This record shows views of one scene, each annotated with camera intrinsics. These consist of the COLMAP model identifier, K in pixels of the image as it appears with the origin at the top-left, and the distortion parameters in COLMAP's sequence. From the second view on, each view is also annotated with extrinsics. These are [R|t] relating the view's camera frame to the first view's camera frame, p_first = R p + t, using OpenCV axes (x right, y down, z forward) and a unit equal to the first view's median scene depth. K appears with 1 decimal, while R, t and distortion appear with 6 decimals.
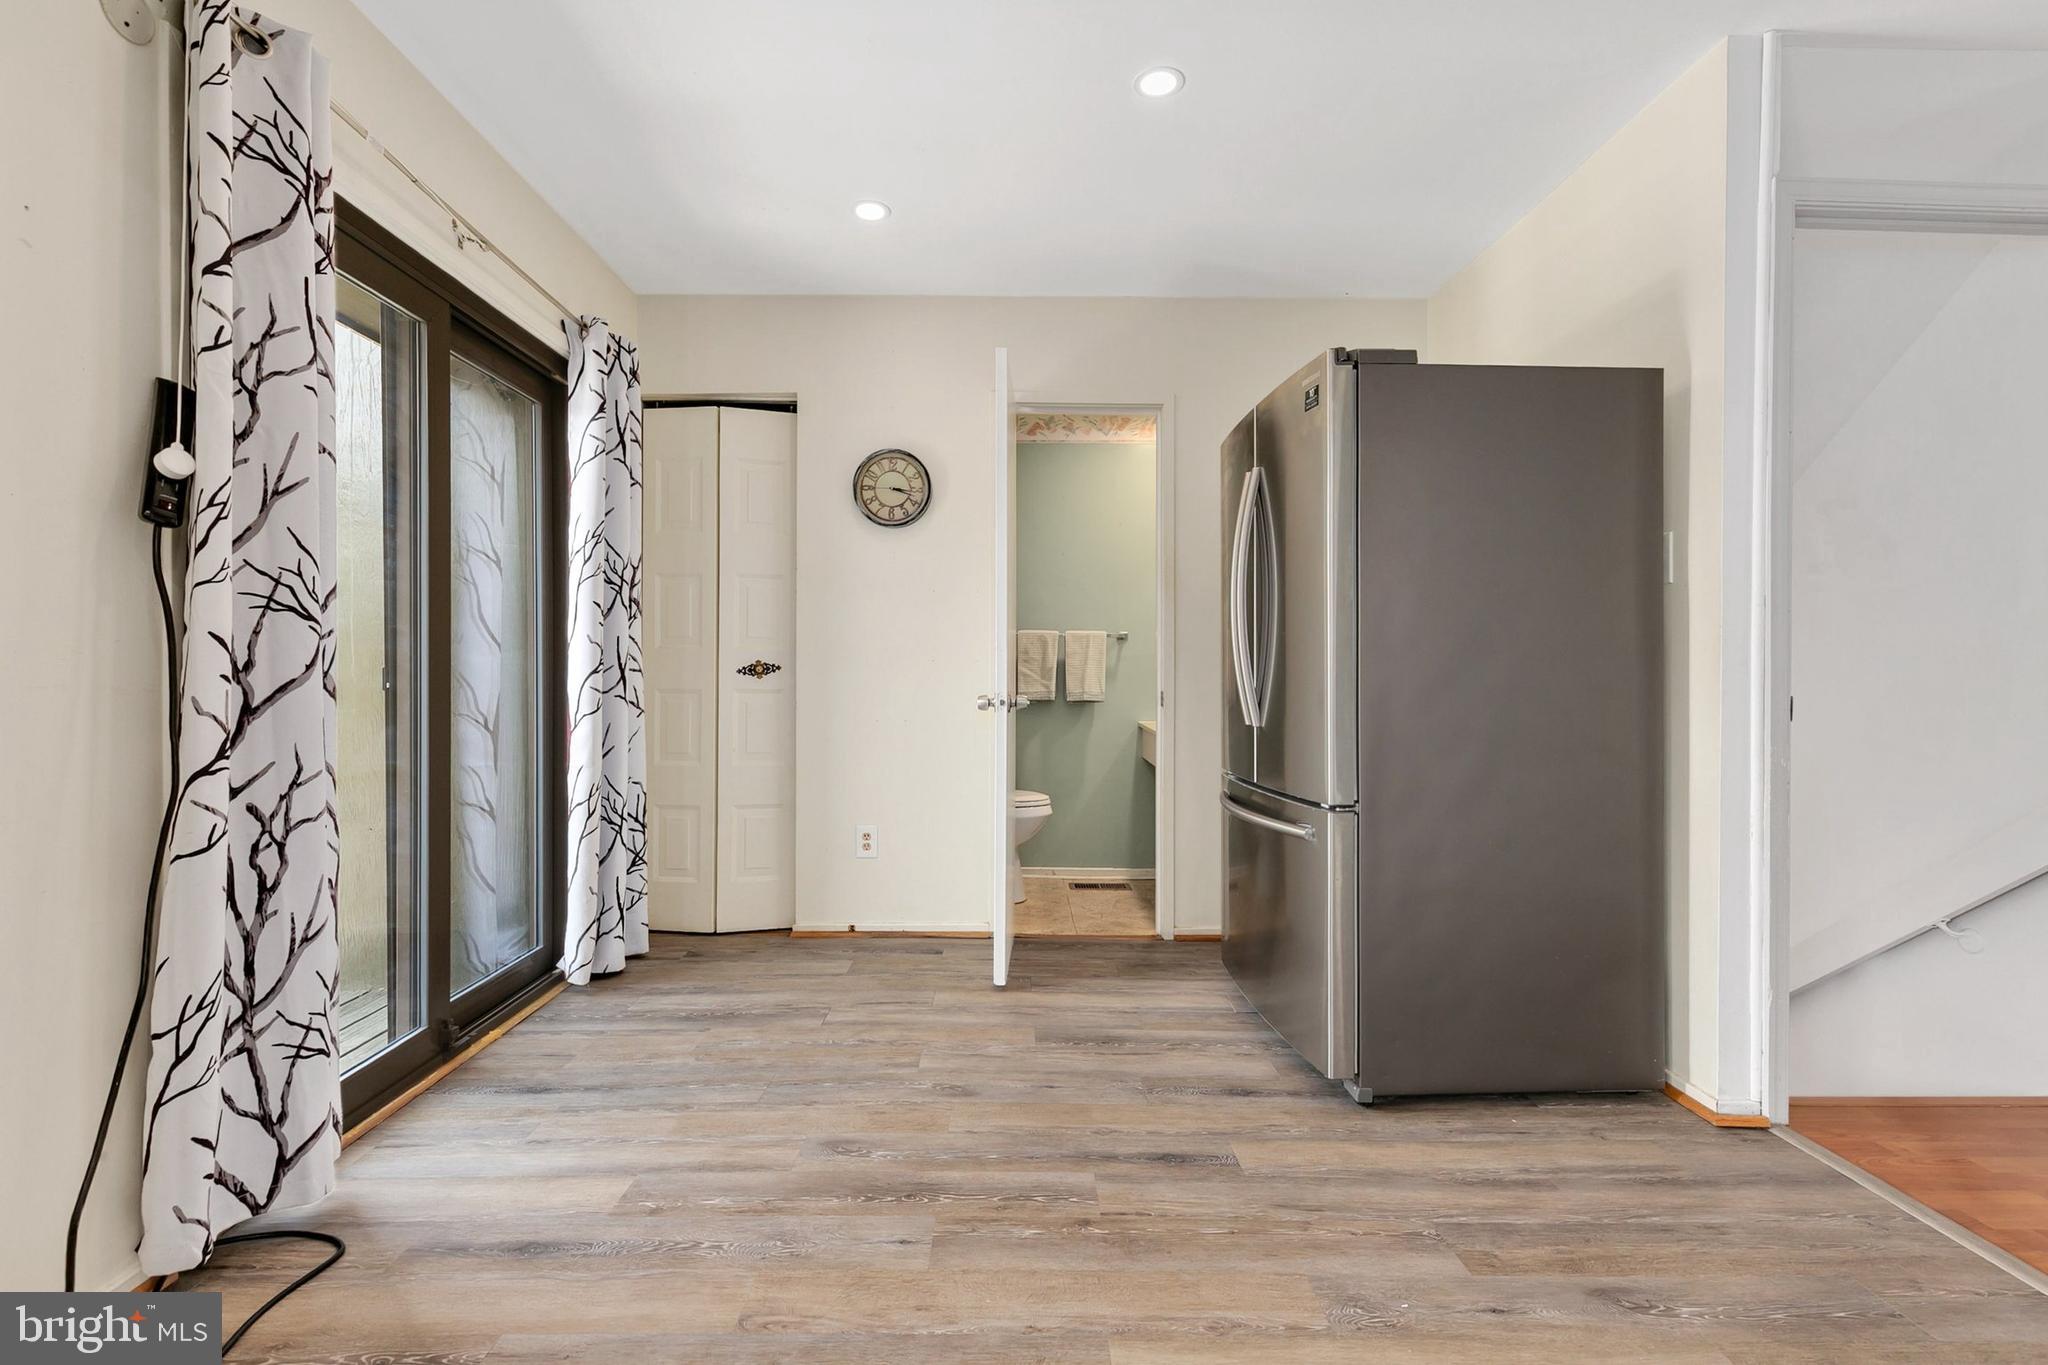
lens RADIAL K [[927.5, 0, 1017.4], [0, 927.5, 671.6], [0, 0, 1]] dist [0.007596, -0.001306]
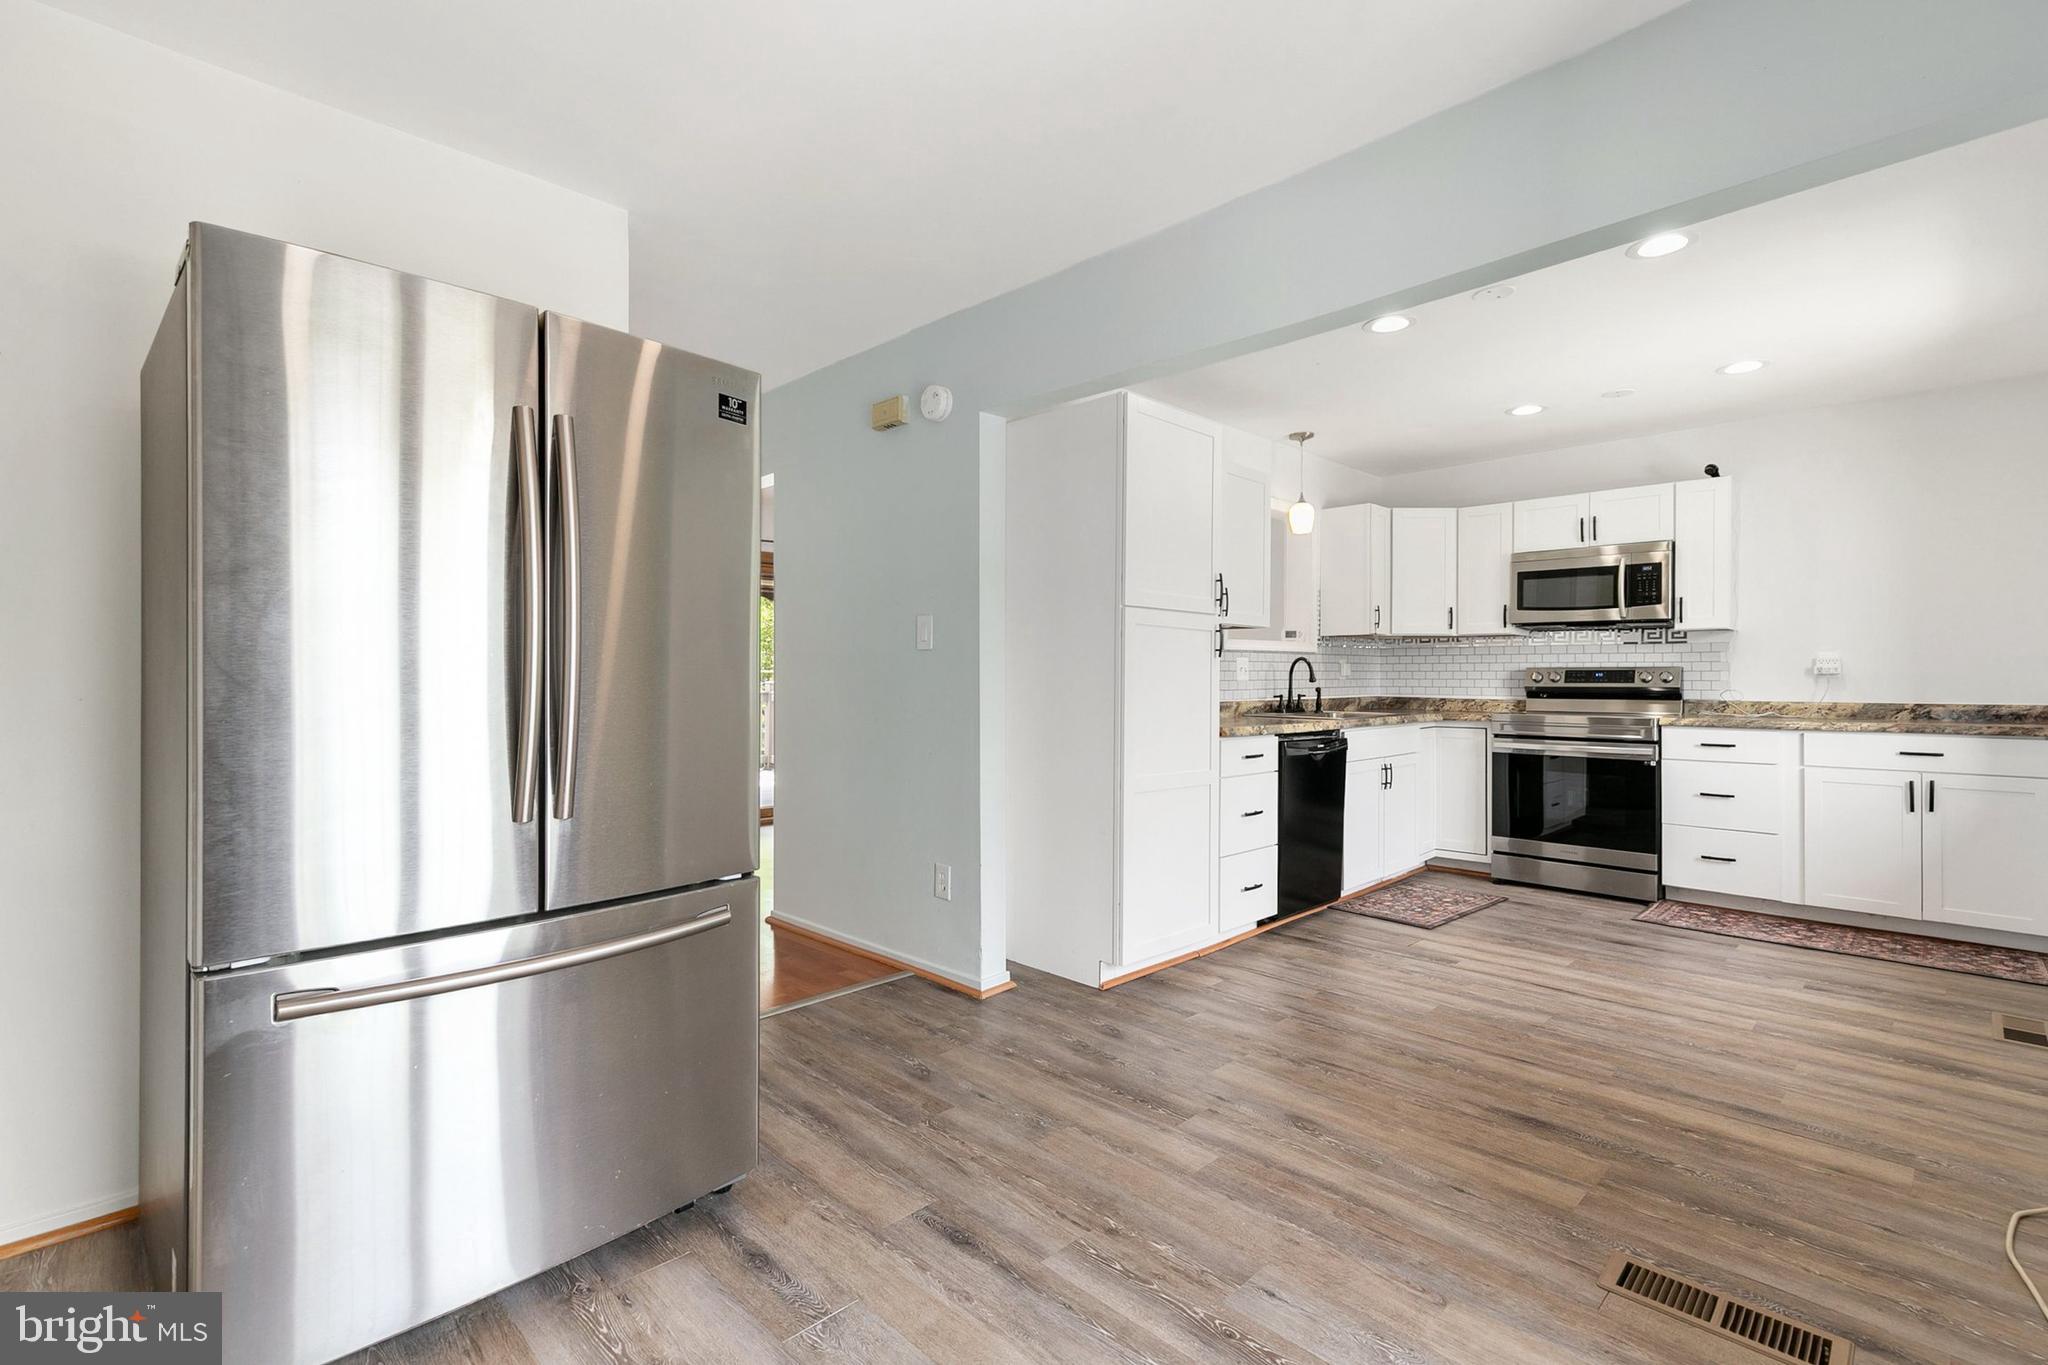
lens RADIAL K [[927.5, 0, 1019.7], [0, 927.5, 671.5], [0, 0, 1]] dist [0.007596, -0.001306]
pose [[-0.693540, -0.000680, 0.720418, -0.473545], [-0.005908, 0.999971, -0.004744, -0.046589], [-0.720394, -0.007546, -0.693524, 1.357024]]
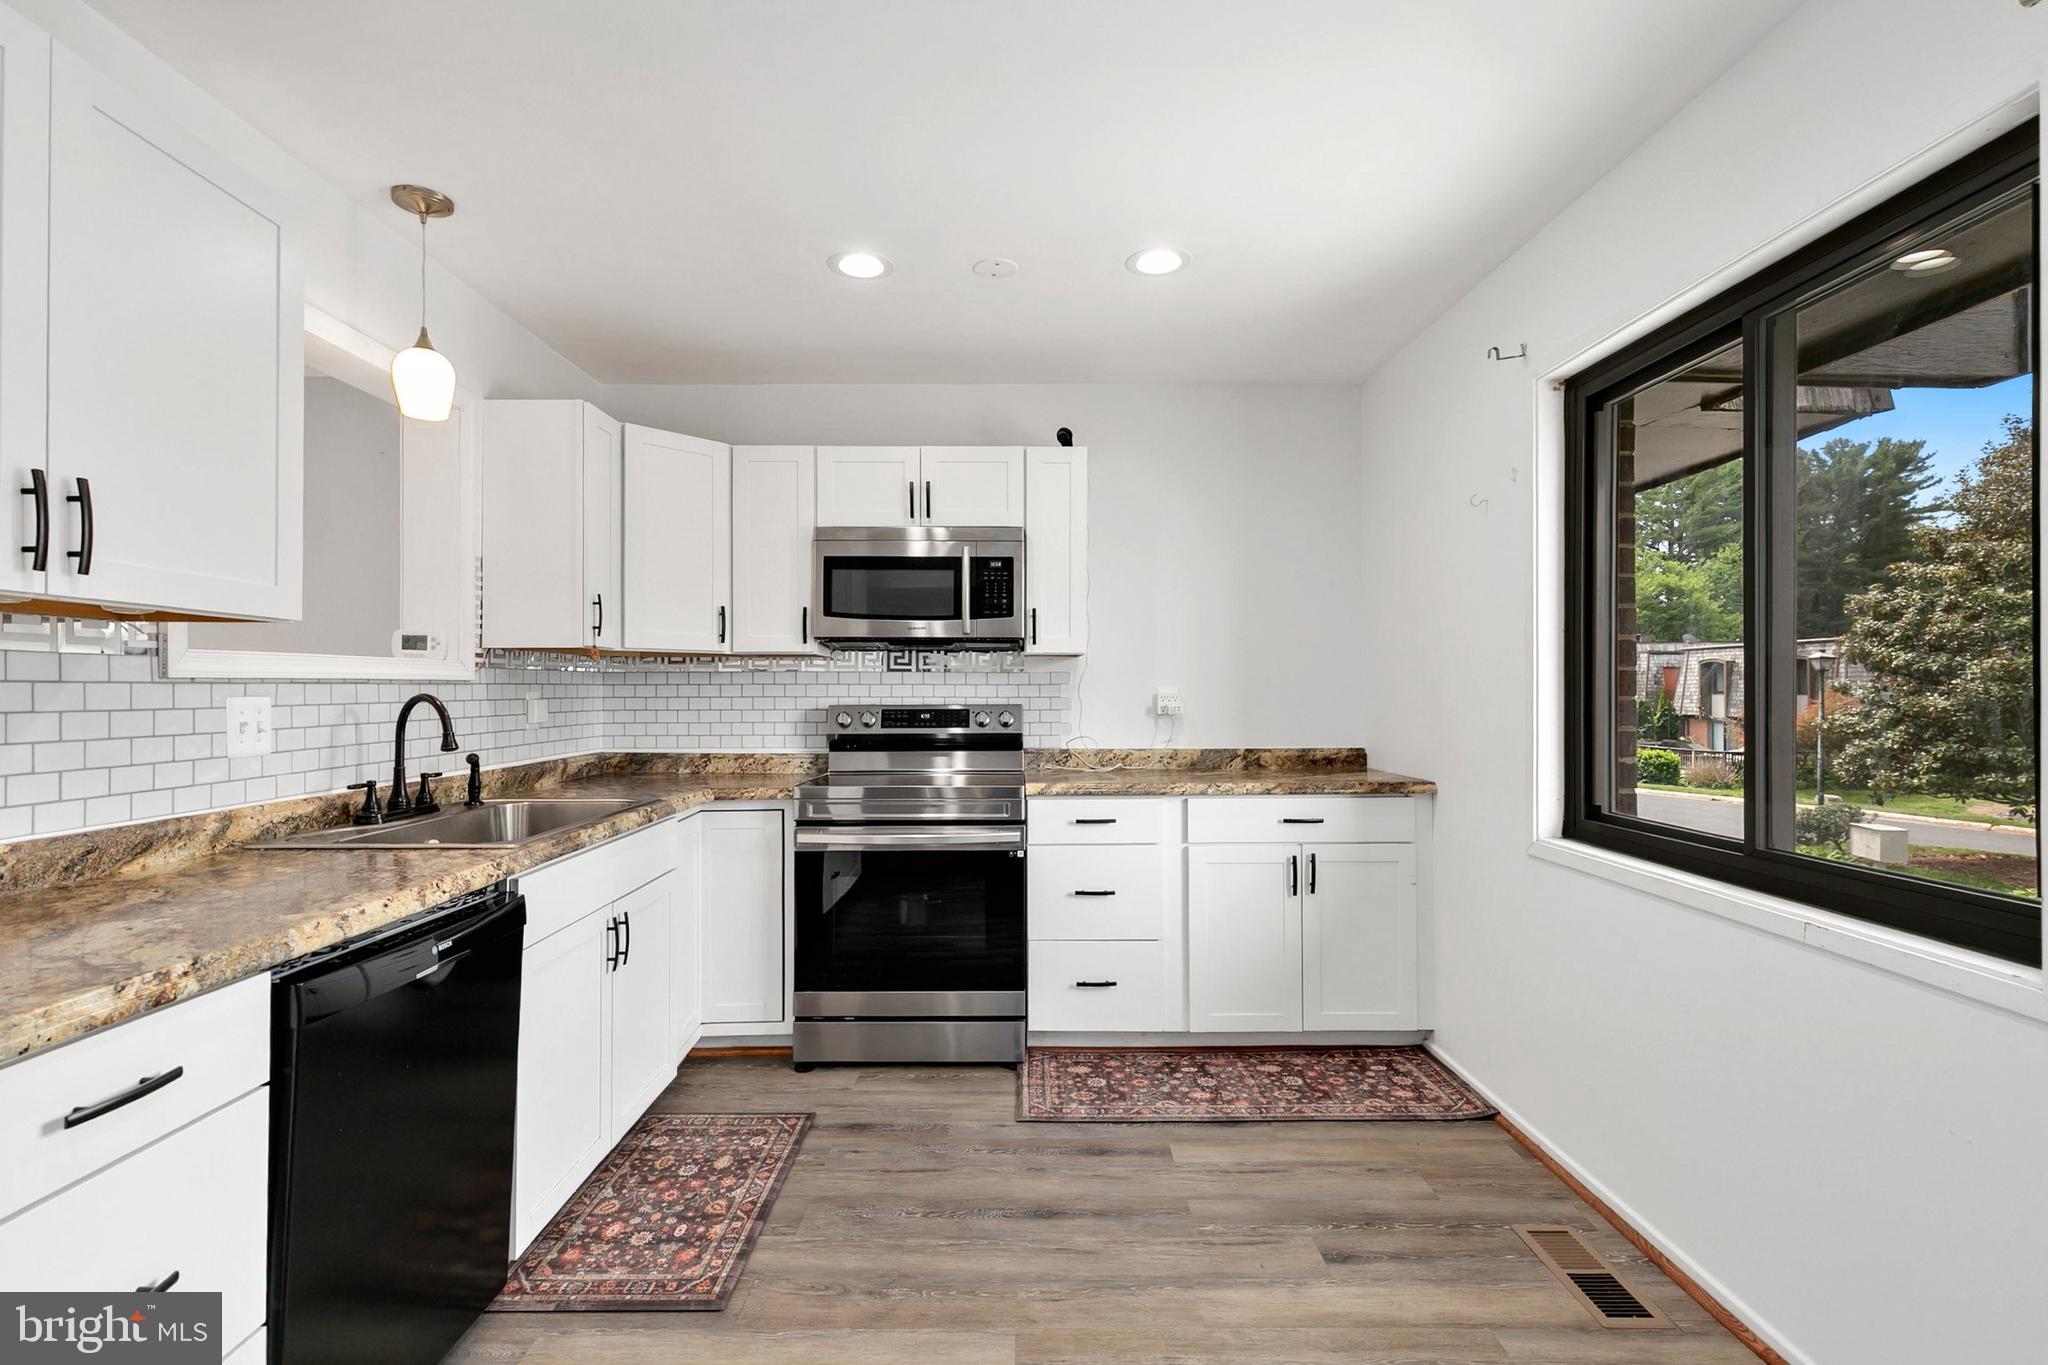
lens RADIAL K [[927.5, 0, 1009.8], [0, 927.5, 689.4], [0, 0, 1]] dist [0.007596, -0.001306]
pose [[-0.999831, -0.001111, 0.018377, 0.005296], [-0.001170, 0.999994, -0.003200, -0.097189], [-0.018374, -0.003221, -0.999826, 0.333672]]
